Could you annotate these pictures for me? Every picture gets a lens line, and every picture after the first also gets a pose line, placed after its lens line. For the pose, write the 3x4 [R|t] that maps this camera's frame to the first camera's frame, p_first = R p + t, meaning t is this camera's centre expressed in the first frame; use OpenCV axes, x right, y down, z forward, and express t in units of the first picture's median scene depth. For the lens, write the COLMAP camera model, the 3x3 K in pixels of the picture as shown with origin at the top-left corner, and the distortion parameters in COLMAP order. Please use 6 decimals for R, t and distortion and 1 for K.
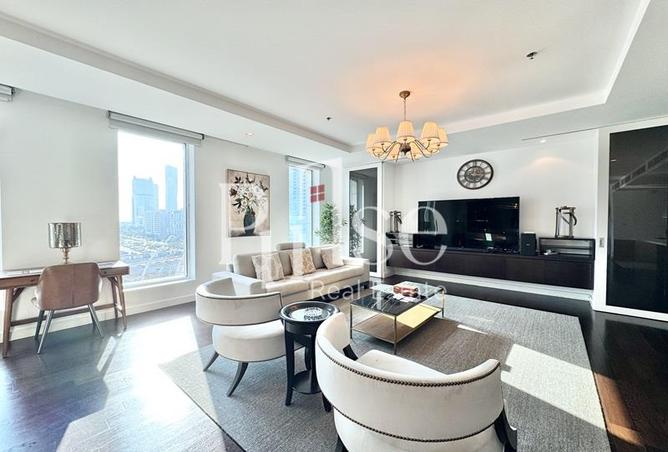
lens RADIAL K [[259.5, 0, 347.4], [0, 259.5, 223.9], [0, 0, 1]] dist [0.000592, 0.000022]
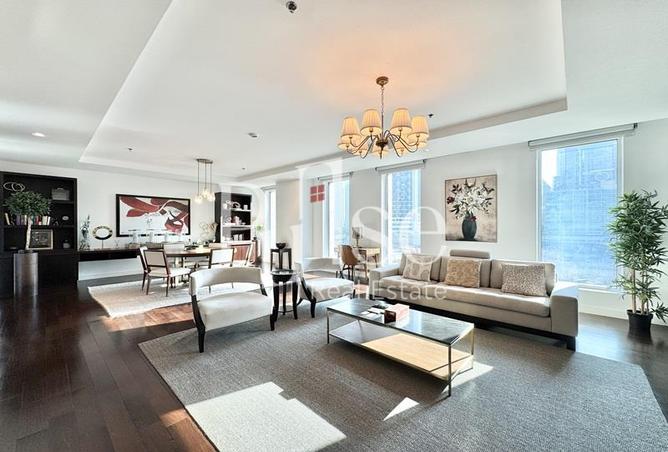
lens RADIAL K [[267.1, 0, 334.0], [0, 267.1, 226.0], [0, 0, 1]] dist [0.000849, -0.000010]
pose [[-0.080278, -0.004351, -0.996763, 0.713327], [-0.013126, 0.999908, -0.003308, -0.000629], [0.996686, 0.012818, -0.080328, 0.584568]]
